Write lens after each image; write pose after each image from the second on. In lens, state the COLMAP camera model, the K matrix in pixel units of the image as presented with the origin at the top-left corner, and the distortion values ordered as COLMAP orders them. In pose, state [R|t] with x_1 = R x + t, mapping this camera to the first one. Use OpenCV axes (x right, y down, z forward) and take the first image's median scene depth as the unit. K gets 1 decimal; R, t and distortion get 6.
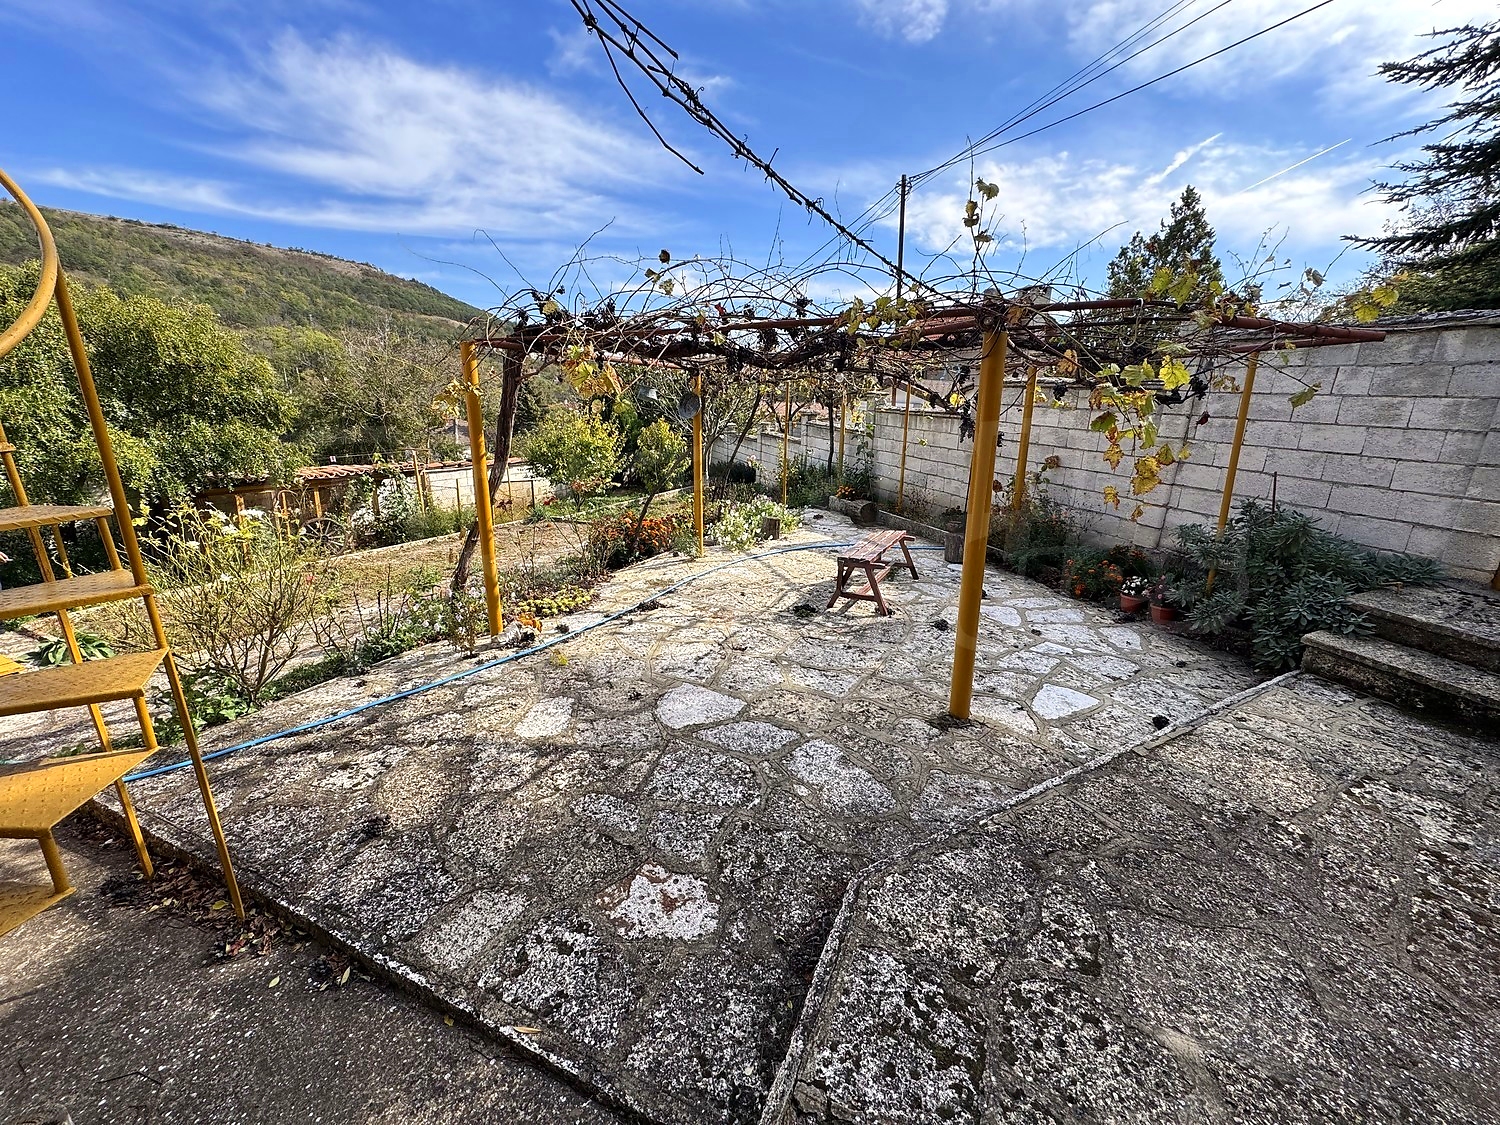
lens RADIAL K [[598.7, 0, 750.0], [0, 598.7, 562.5], [0, 0, 1]] dist [-0.000422, 0.000165]
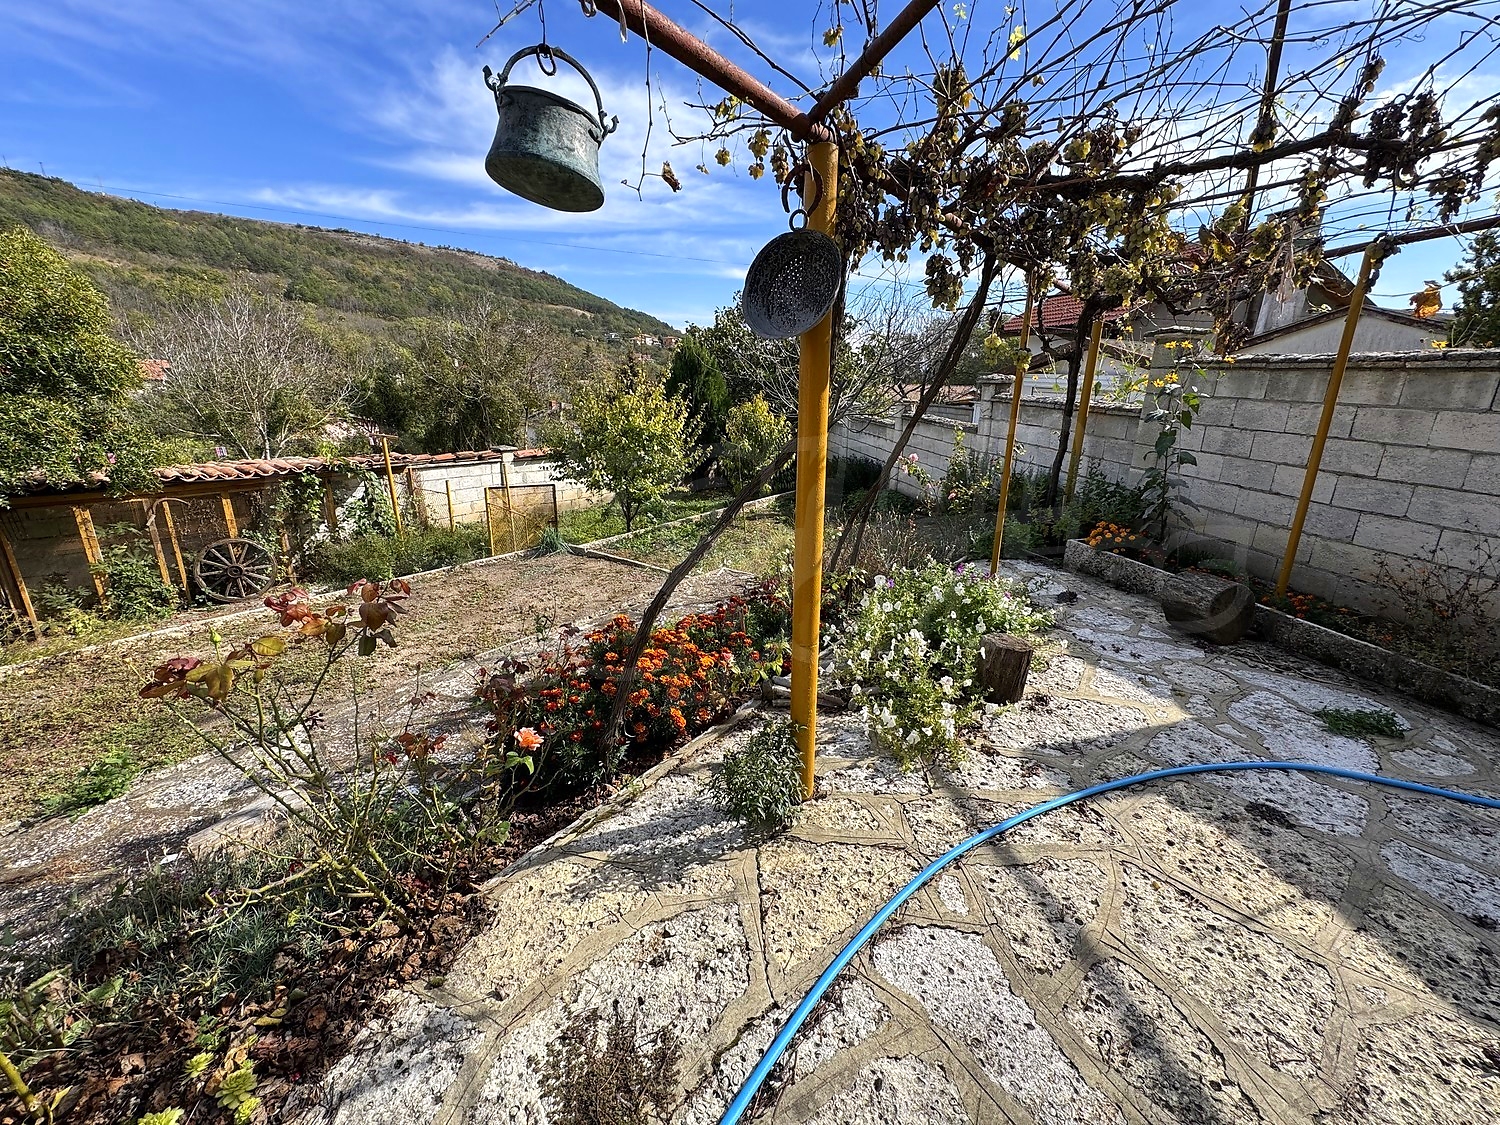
lens RADIAL K [[603.1, 0, 750.0], [0, 603.1, 562.5], [0, 0, 1]] dist [-0.001290, 0.000251]
pose [[0.984837, 0.046414, -0.167158, -0.031473], [-0.042947, 0.998782, 0.024303, -0.068288], [0.168083, -0.016756, 0.985631, 0.338423]]
